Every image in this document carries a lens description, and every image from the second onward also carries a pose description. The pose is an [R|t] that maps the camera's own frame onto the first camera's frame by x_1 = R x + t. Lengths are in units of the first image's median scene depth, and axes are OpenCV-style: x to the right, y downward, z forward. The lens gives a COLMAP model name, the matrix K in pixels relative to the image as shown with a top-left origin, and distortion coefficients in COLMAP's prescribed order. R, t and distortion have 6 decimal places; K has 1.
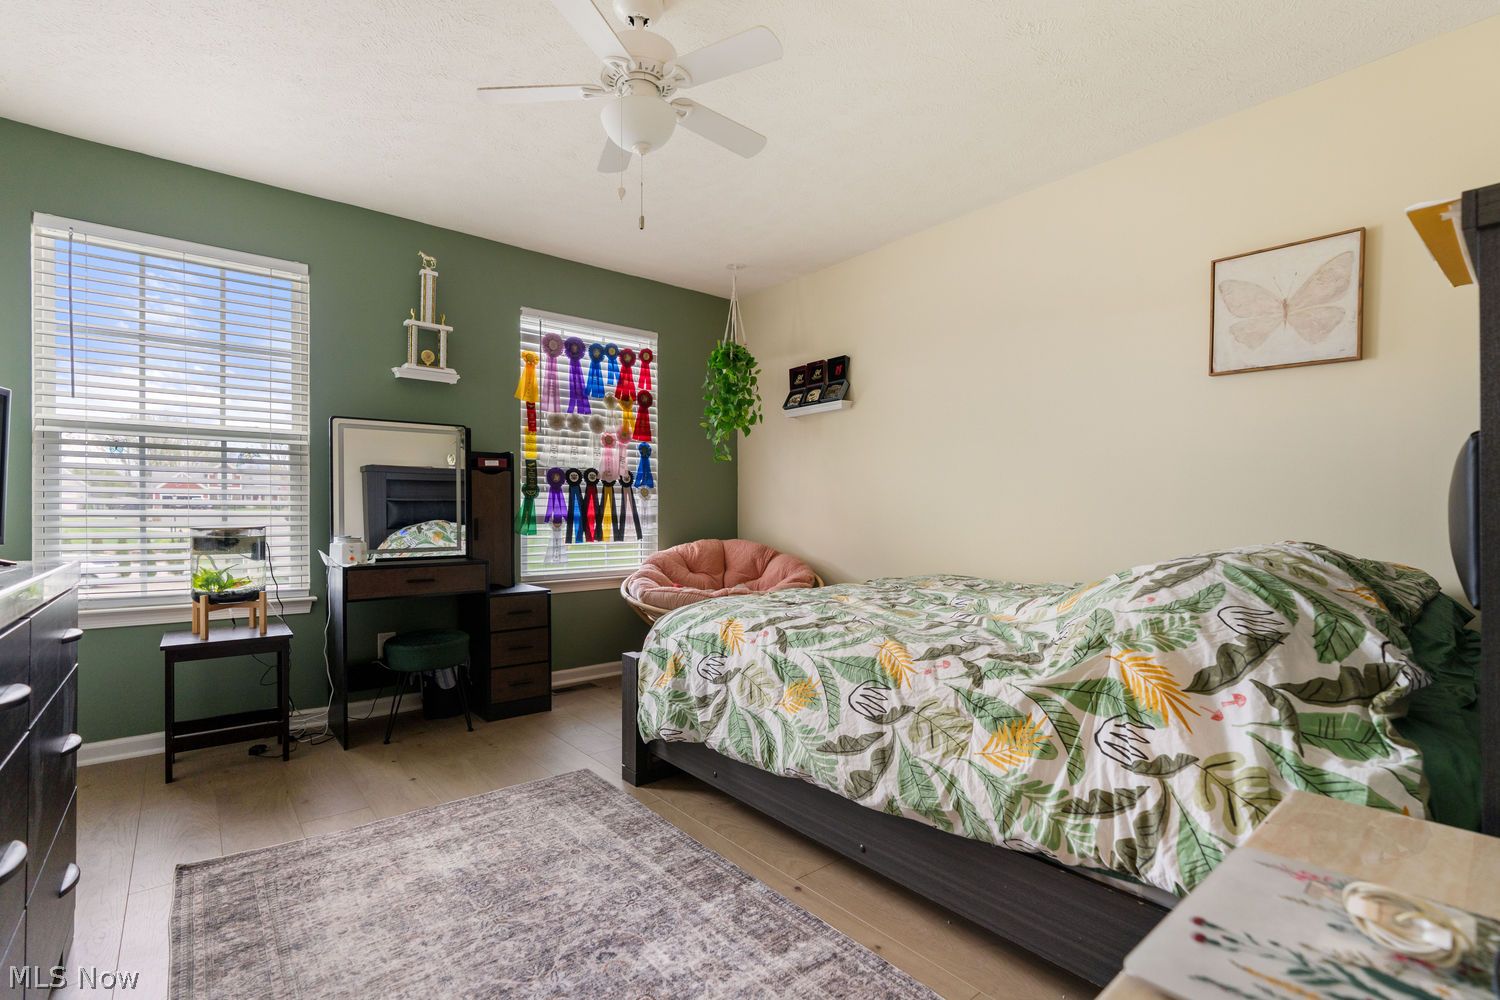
lens RADIAL K [[680.5, 0, 746.8], [0, 680.5, 511.8], [0, 0, 1]] dist [-0.005372, -0.000445]
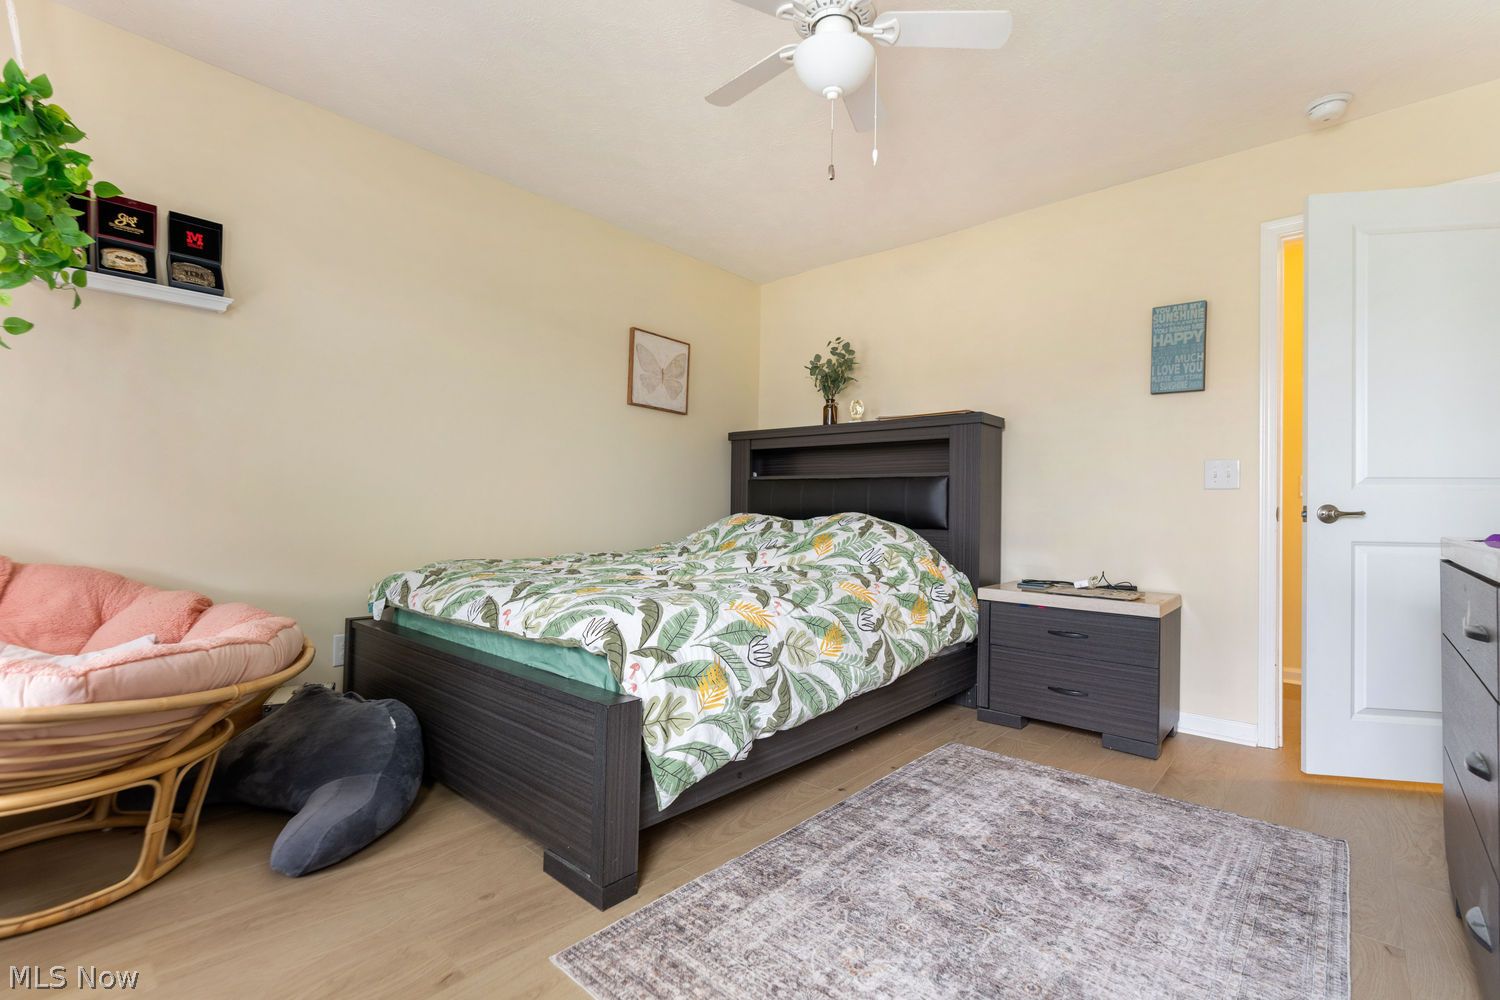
lens RADIAL K [[680.5, 0, 747.7], [0, 680.5, 501.1], [0, 0, 1]] dist [-0.005372, -0.000445]
pose [[-0.155452, 0.013451, 0.987752, -1.121727], [-0.018317, 0.999696, -0.016497, 0.041496], [-0.987674, -0.020657, -0.155158, 1.341770]]
